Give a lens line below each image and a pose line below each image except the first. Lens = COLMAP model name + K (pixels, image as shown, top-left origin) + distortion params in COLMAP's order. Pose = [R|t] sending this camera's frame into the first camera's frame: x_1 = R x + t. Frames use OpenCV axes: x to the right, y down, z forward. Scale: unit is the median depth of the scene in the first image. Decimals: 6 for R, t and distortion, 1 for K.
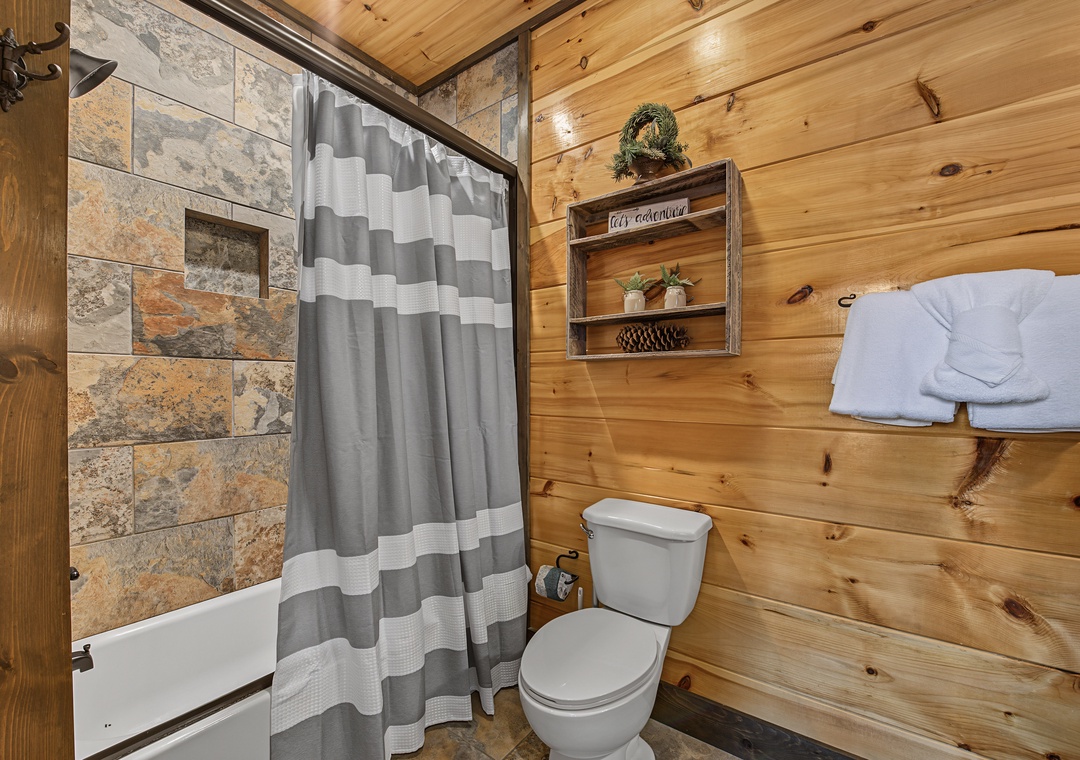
lens RADIAL K [[464.8, 0, 542.6], [0, 464.8, 384.8], [0, 0, 1]] dist [0.001012, -0.000095]
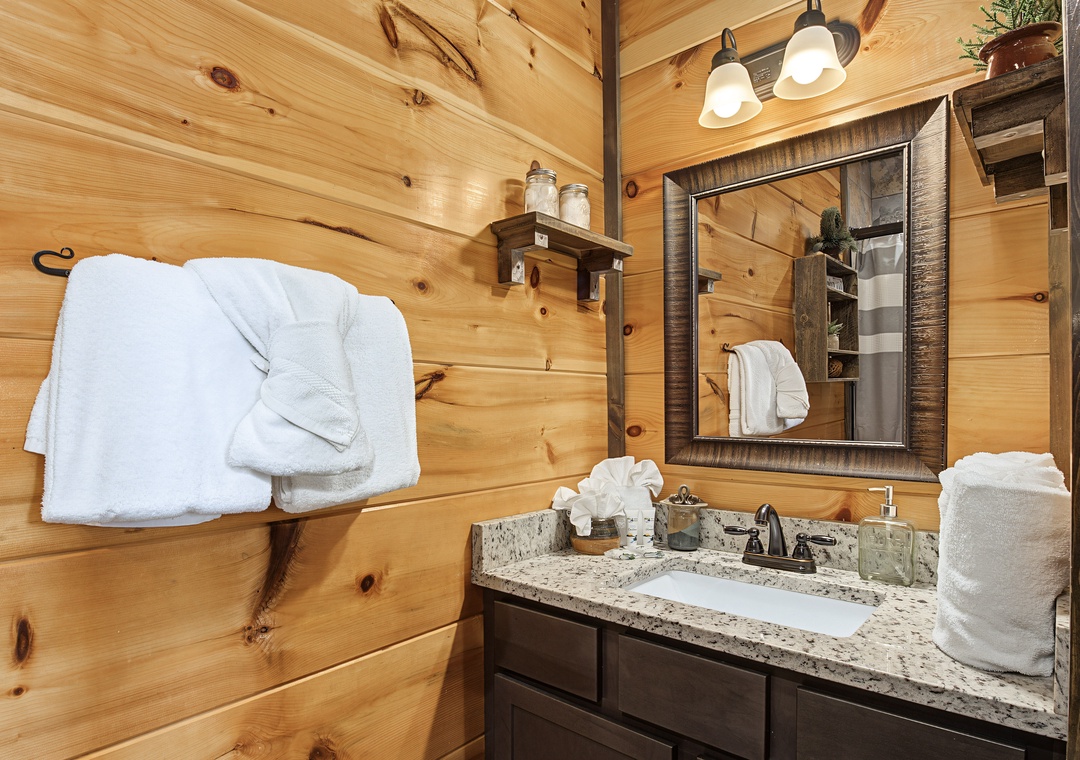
lens RADIAL K [[607.0, 0, 538.1], [0, 607.0, 434.1], [0, 0, 1]] dist [-0.033066, 0.000021]
pose [[0.080950, -0.043260, 0.995779, 0.146584], [0.001605, 0.999062, 0.043272, -0.045459], [-0.996717, -0.001905, 0.080944, 0.564933]]
